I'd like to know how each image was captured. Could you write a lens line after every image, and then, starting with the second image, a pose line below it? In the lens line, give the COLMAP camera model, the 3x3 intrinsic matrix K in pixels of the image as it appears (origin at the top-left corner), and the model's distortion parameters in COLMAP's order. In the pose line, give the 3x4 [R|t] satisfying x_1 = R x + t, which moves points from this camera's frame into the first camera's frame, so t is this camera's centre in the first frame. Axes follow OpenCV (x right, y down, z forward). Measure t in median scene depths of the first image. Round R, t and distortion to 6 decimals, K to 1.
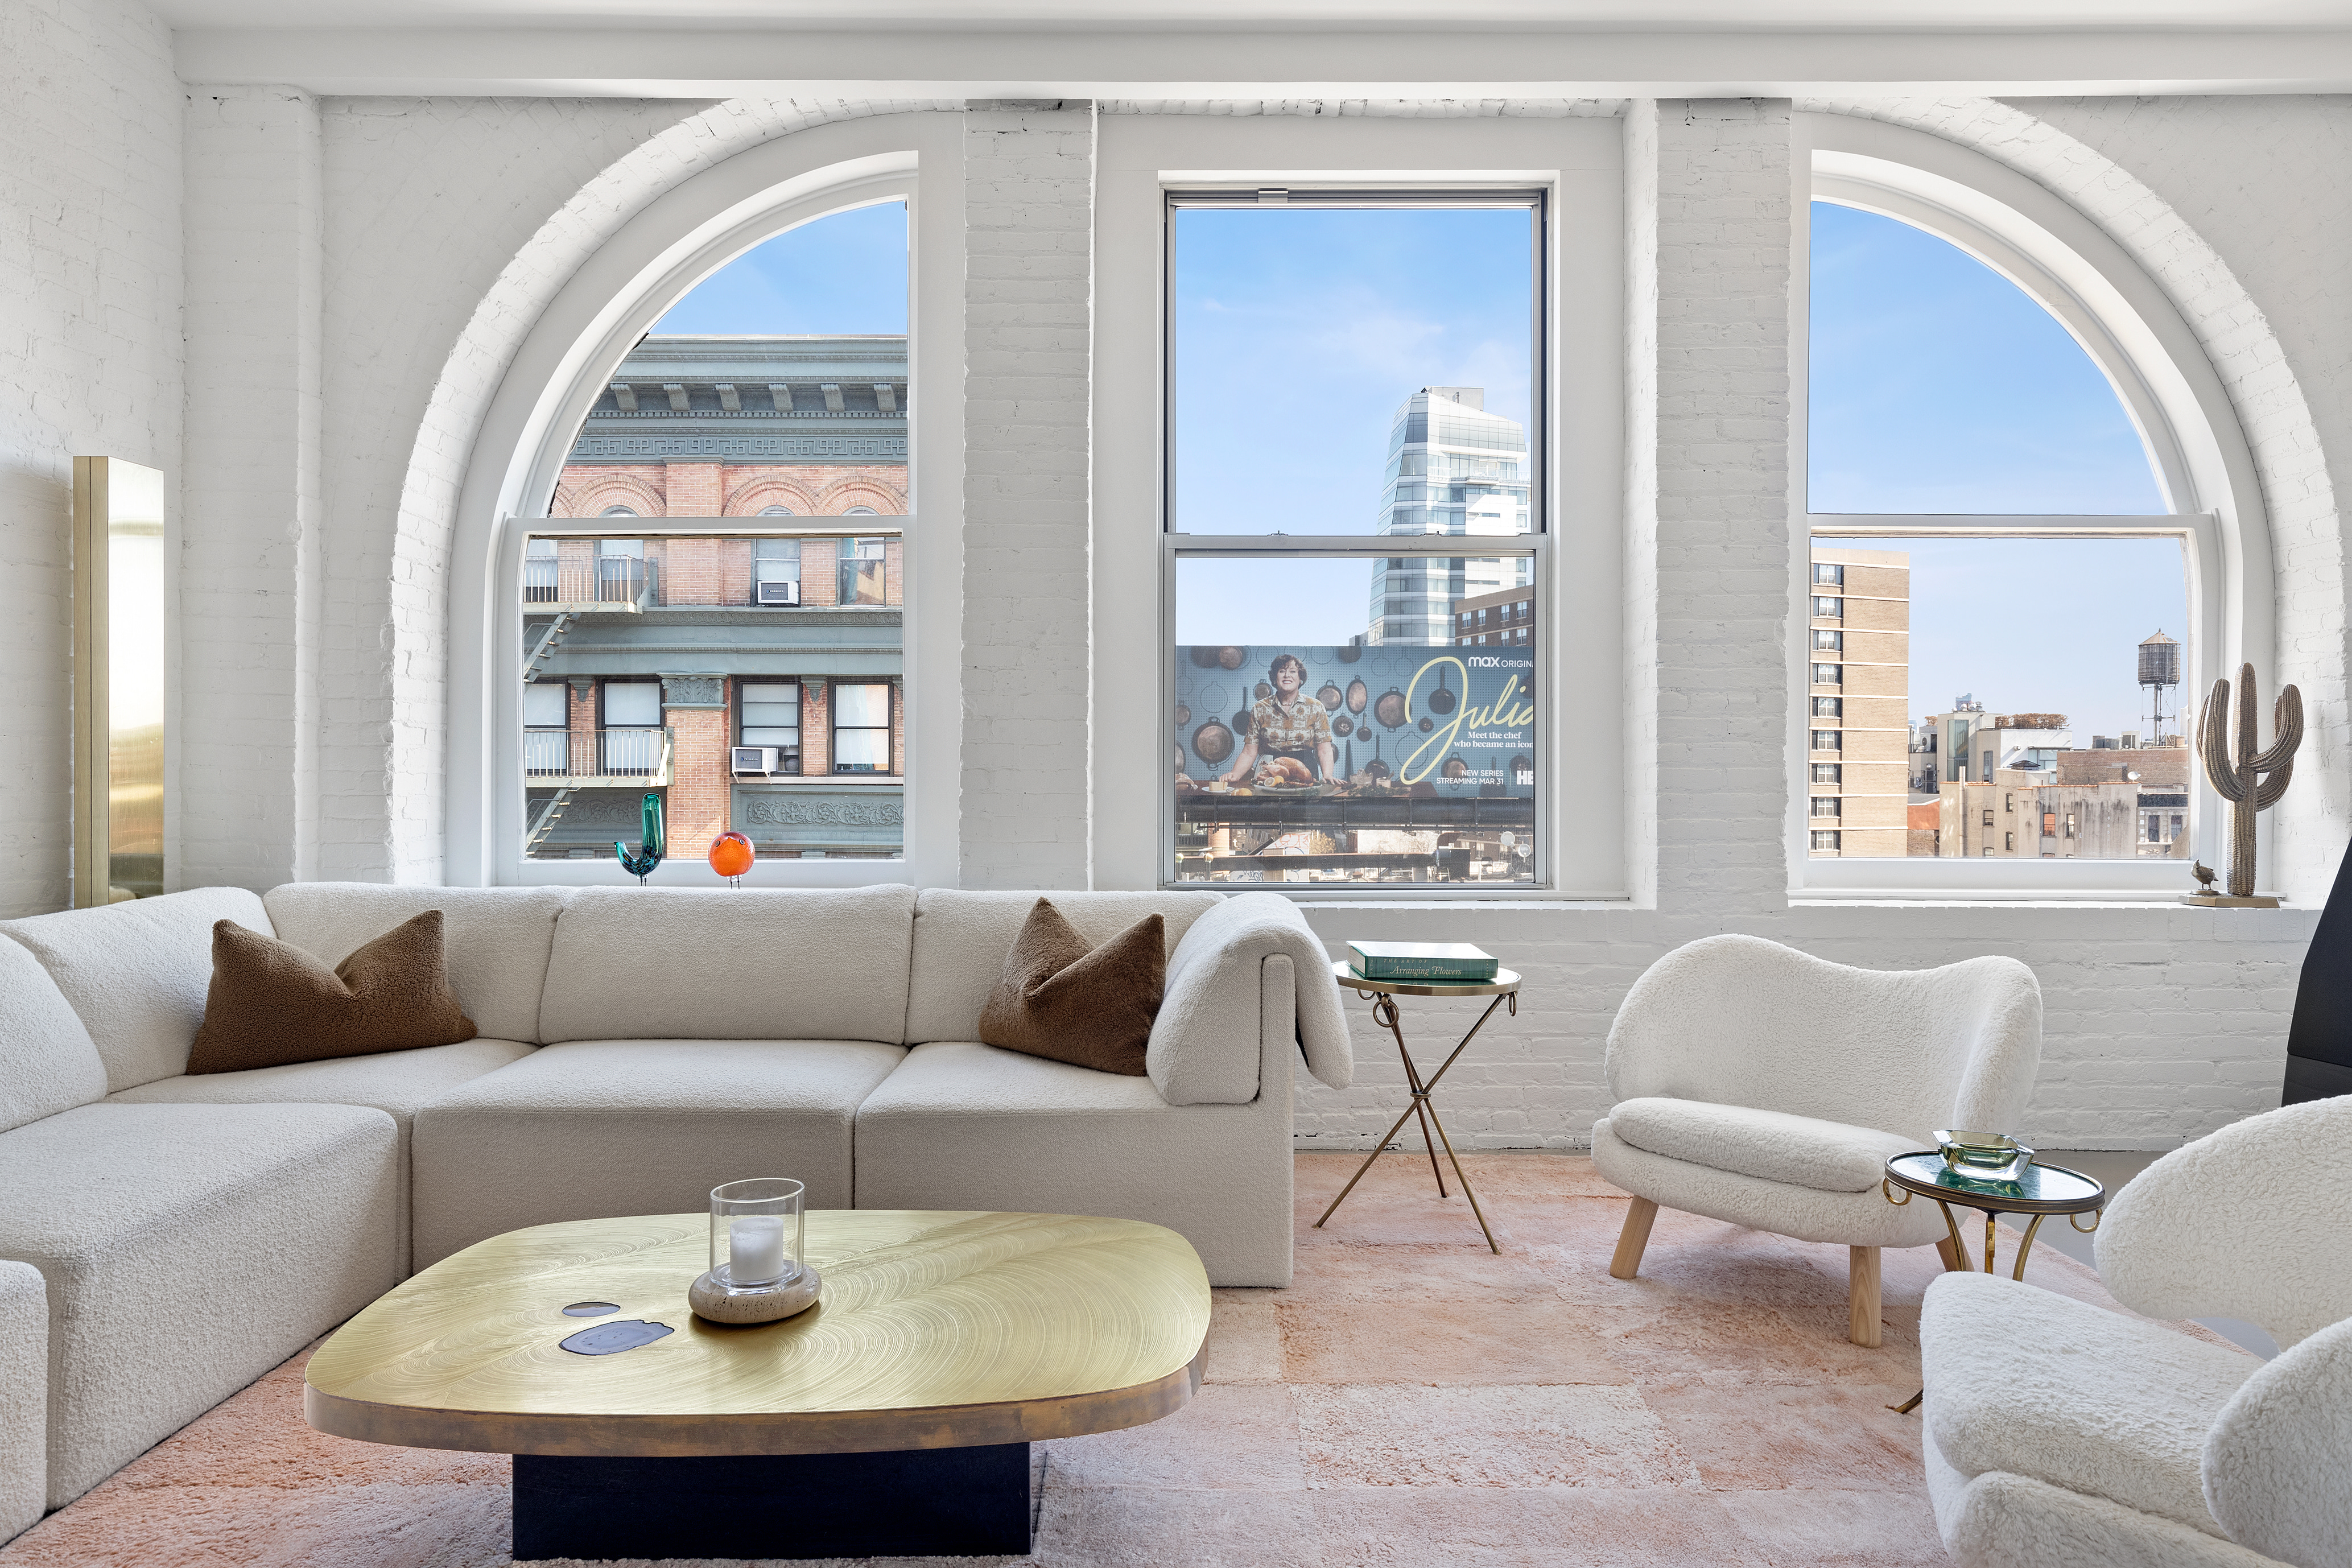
lens RADIAL K [[1474.2, 0, 1177.0], [0, 1474.2, 789.9], [0, 0, 1]] dist [-0.002344, -0.001057]
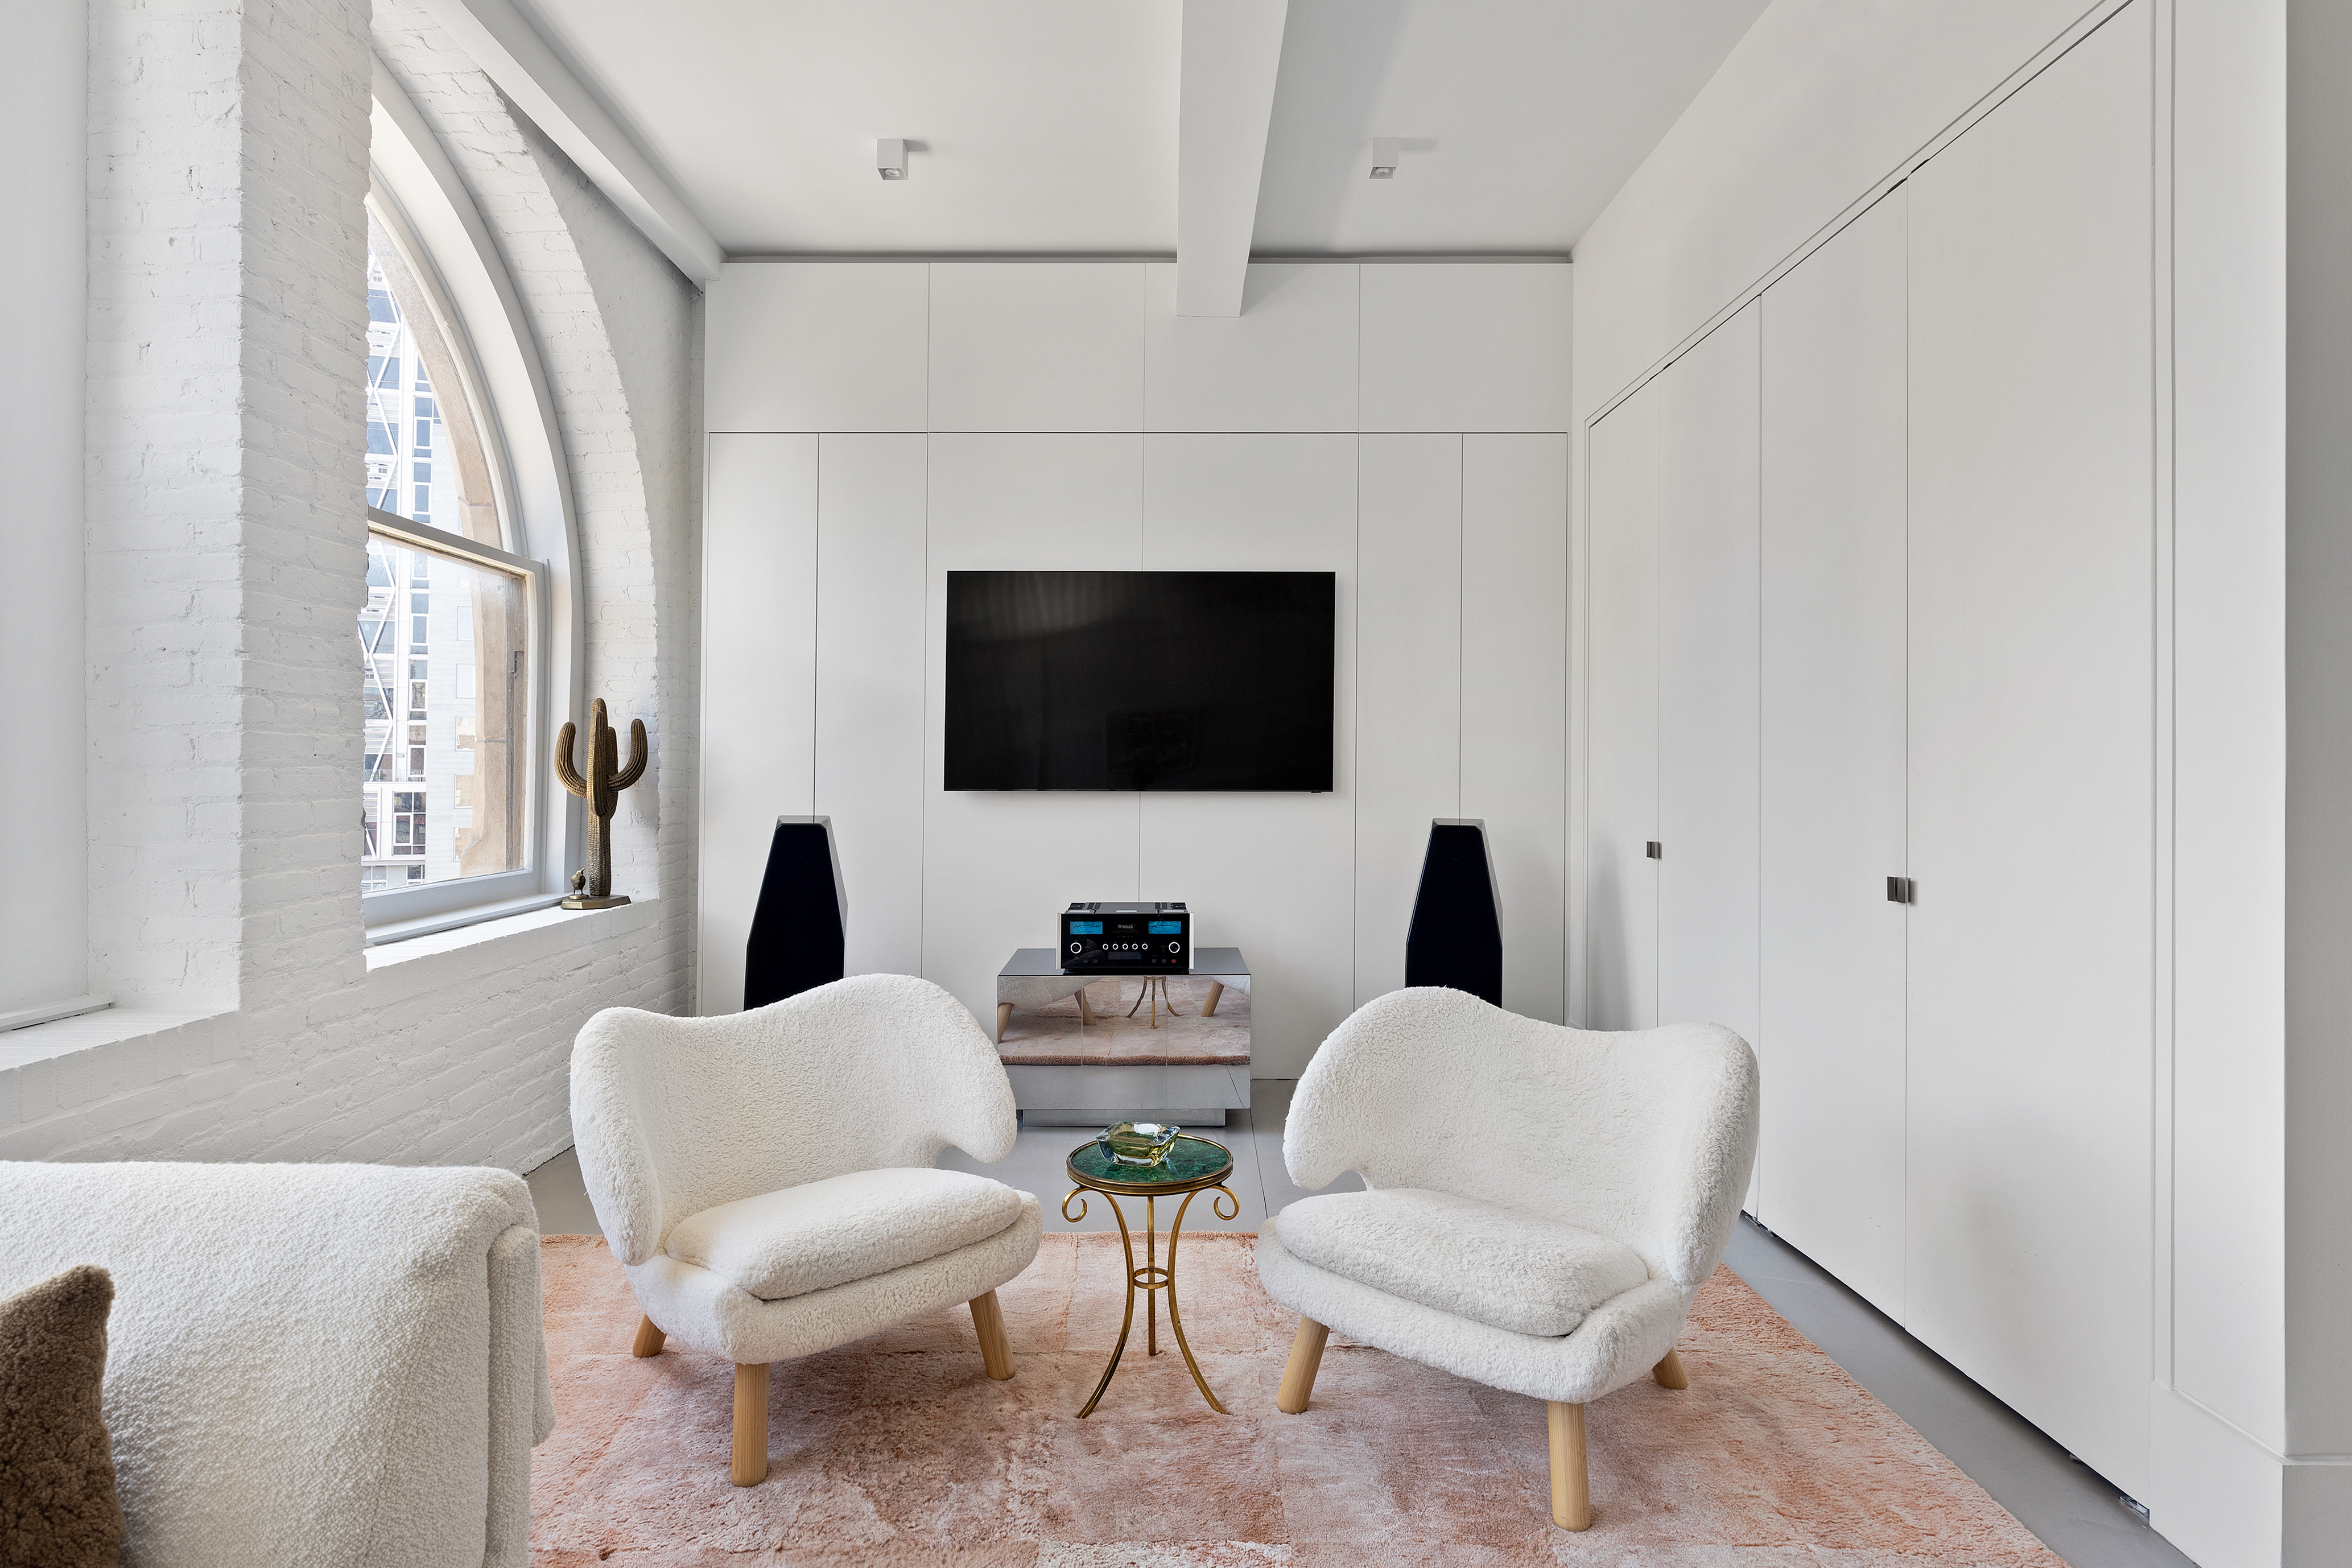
lens RADIAL K [[1194.7, 0, 1175.8], [0, 1194.7, 761.4], [0, 0, 1]] dist [-0.002985, -0.000235]
pose [[-0.022119, 0.004157, 0.999747, -0.243459], [-0.000865, 0.999991, -0.004177, -0.032851], [-0.999755, -0.000958, -0.022115, 0.574056]]
